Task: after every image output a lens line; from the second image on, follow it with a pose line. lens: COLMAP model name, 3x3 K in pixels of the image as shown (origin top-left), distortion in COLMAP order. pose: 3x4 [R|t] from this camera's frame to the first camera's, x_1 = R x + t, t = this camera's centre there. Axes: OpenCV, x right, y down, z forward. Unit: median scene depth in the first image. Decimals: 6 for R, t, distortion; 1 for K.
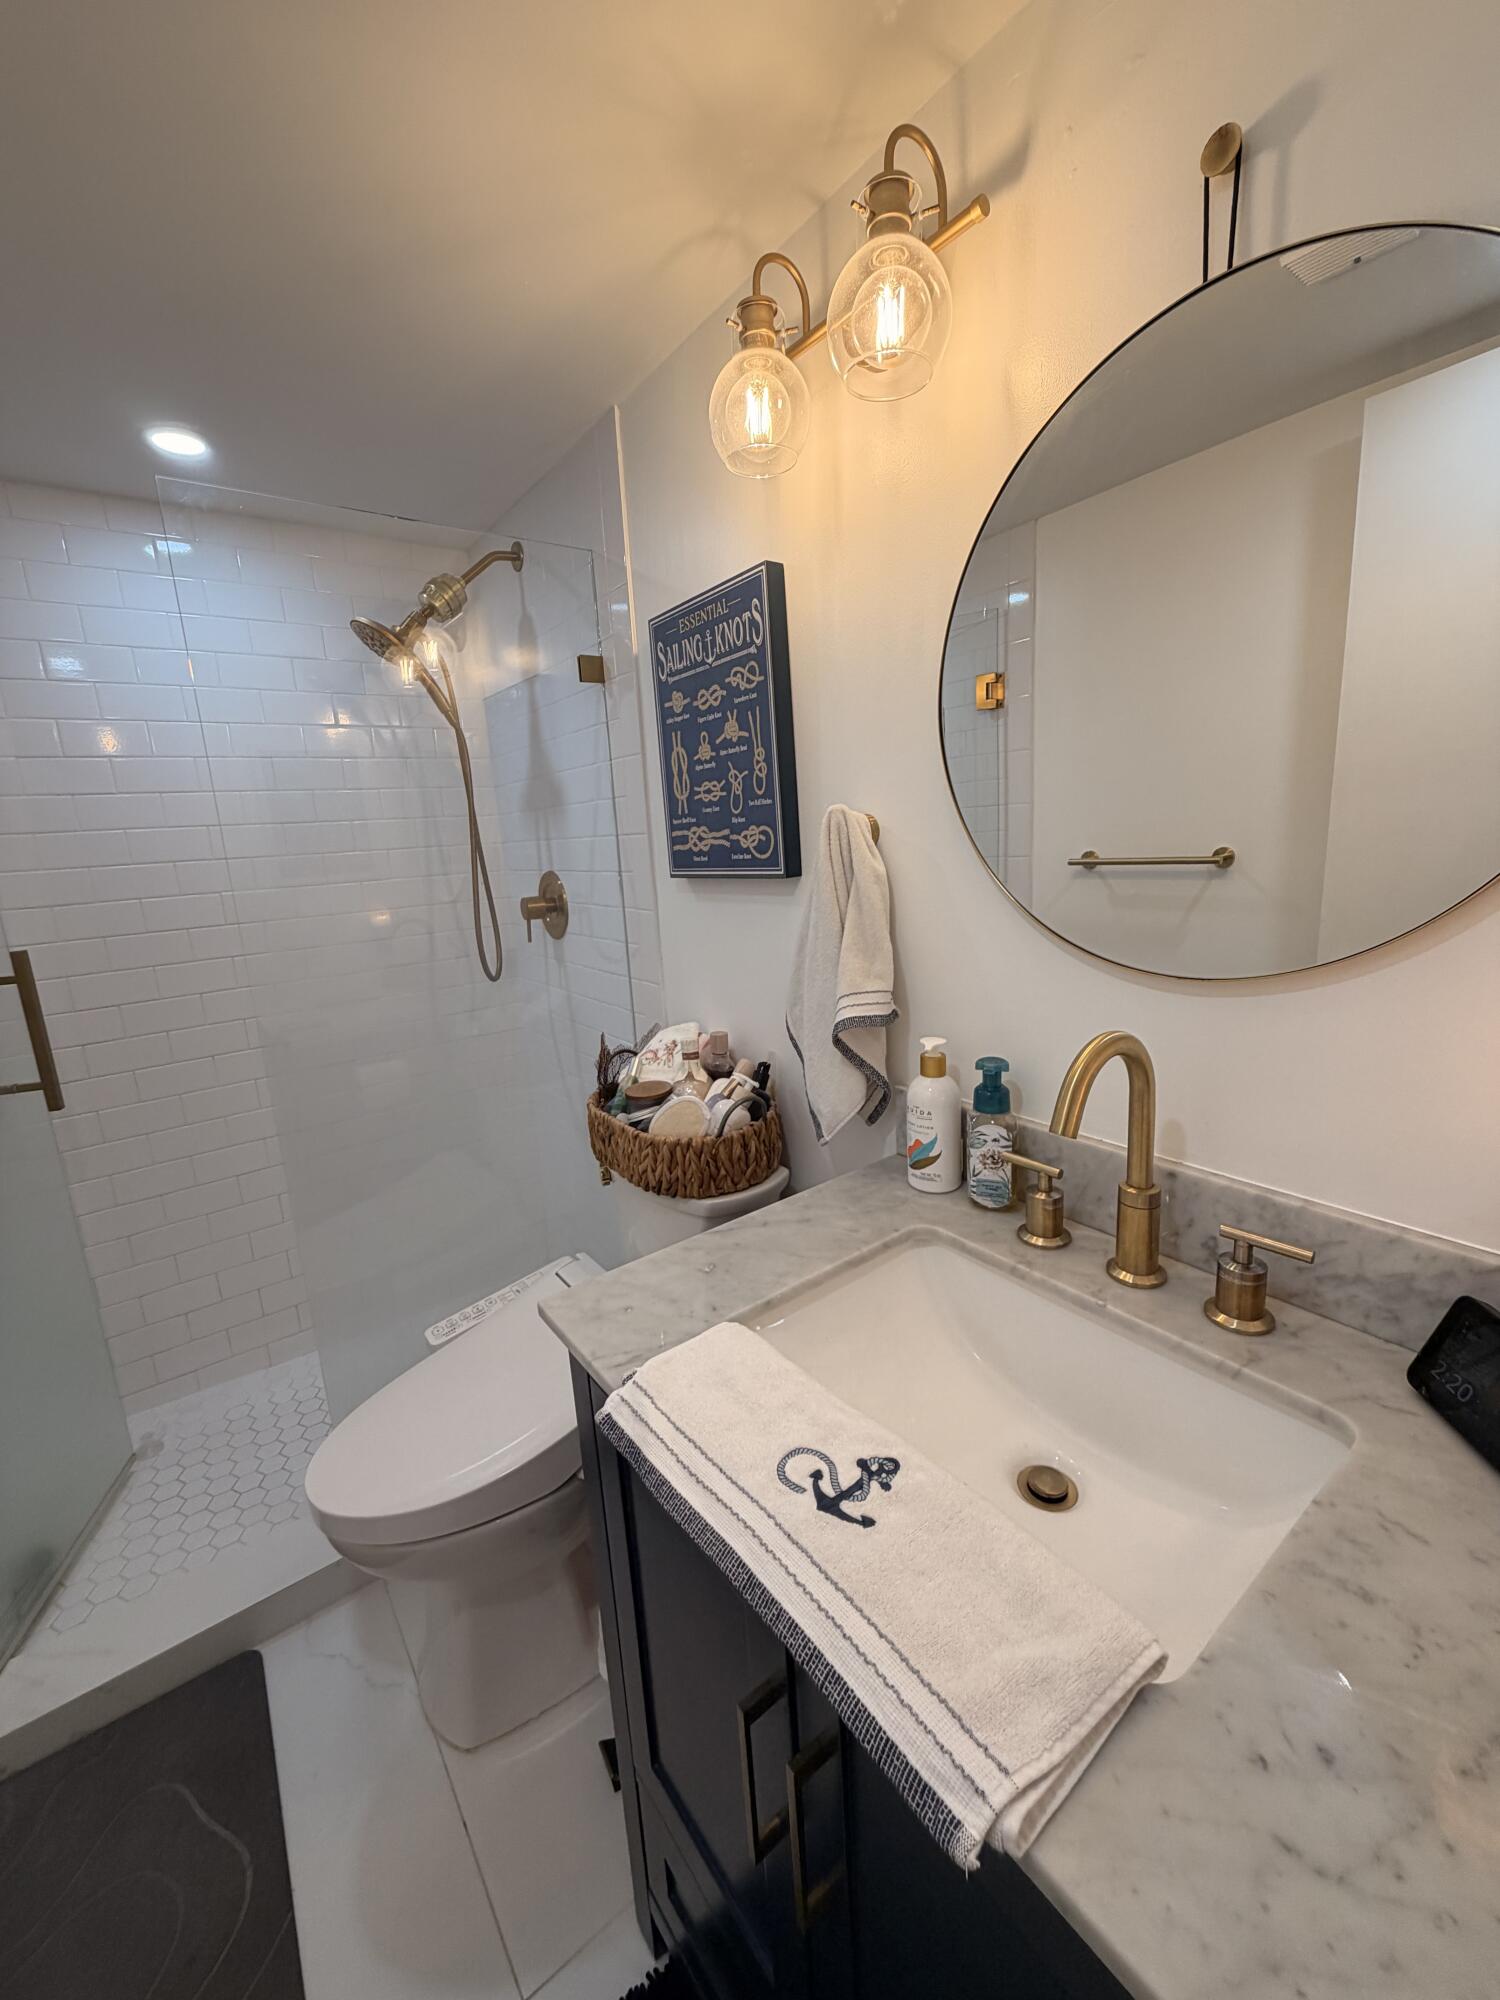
lens RADIAL K [[805.2, 0, 751.7], [0, 805.2, 998.8], [0, 0, 1]] dist [-0.001899, 0.001008]
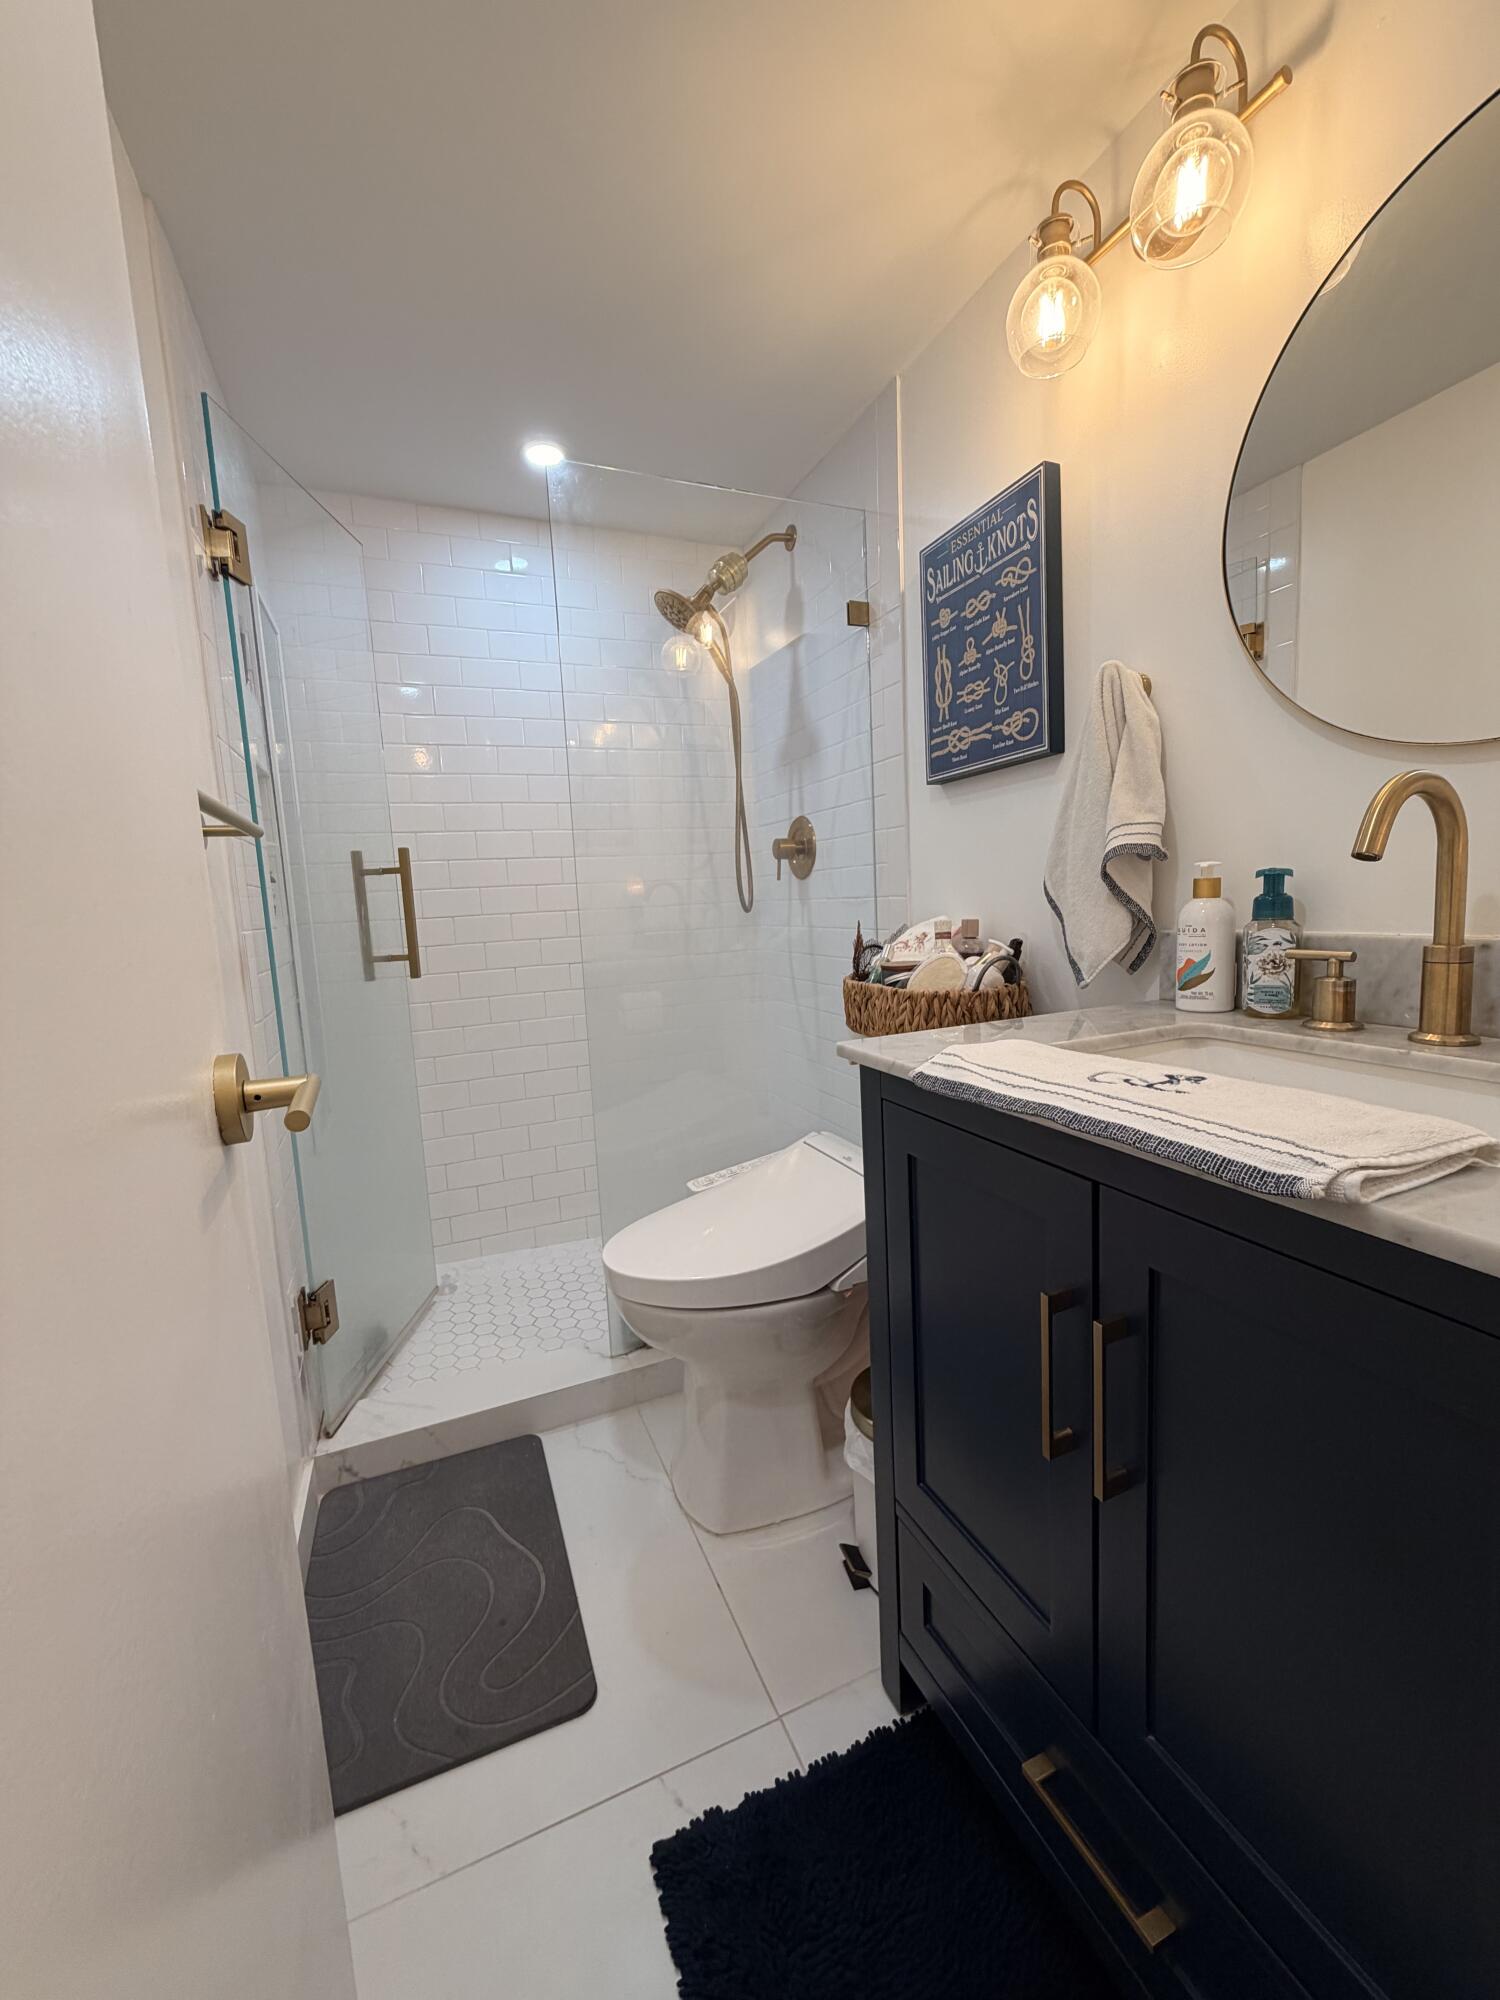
lens RADIAL K [[805.2, 0, 748.4], [0, 805.2, 997.3], [0, 0, 1]] dist [-0.001899, 0.001008]
pose [[0.970758, 0.040040, -0.236698, -0.081171], [-0.056580, 0.996376, -0.063505, 0.270035], [0.233297, 0.075040, 0.969506, -0.110264]]
